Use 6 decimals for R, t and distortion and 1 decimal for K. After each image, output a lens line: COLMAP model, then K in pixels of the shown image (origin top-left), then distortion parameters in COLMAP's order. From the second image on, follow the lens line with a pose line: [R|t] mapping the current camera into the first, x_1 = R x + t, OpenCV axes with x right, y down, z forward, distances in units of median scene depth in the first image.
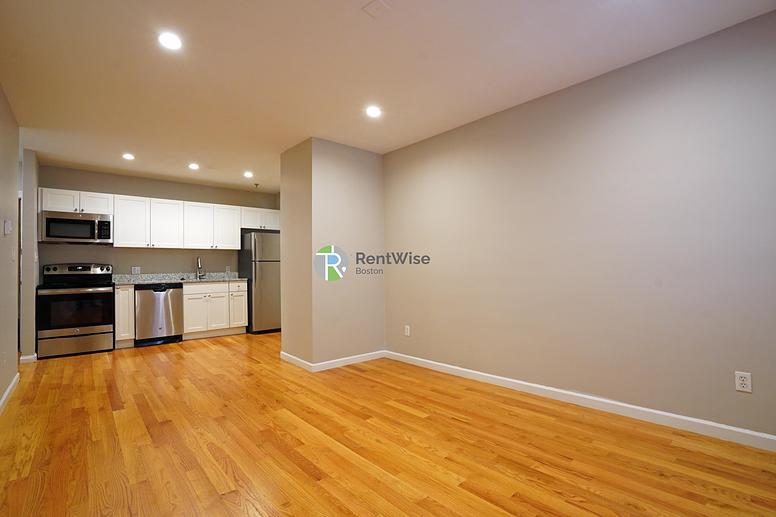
lens RADIAL K [[363.4, 0, 388.0], [0, 363.4, 258.5], [0, 0, 1]] dist [-0.065864, 0.030403]
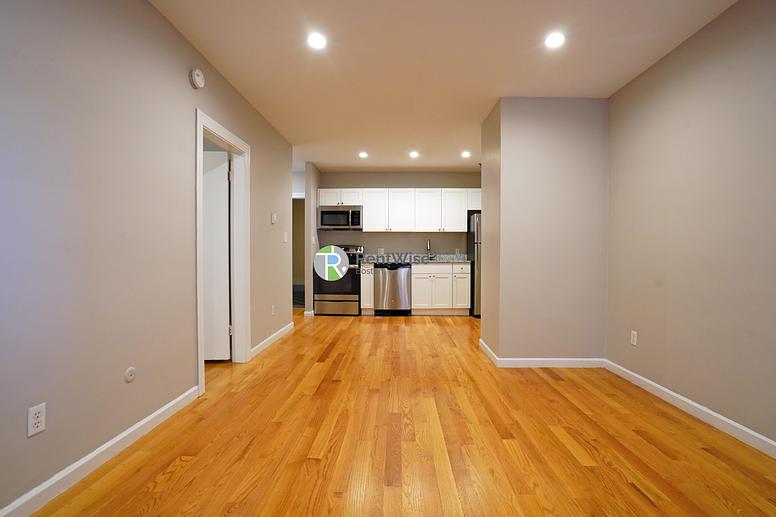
lens RADIAL K [[363.4, 0, 388.0], [0, 363.4, 258.5], [0, 0, 1]] dist [-0.065864, 0.030403]
pose [[0.733334, 0.023792, -0.679452, 0.157117], [0.003774, 0.999230, 0.039063, 0.012138], [0.679858, -0.031210, 0.732679, 0.152413]]
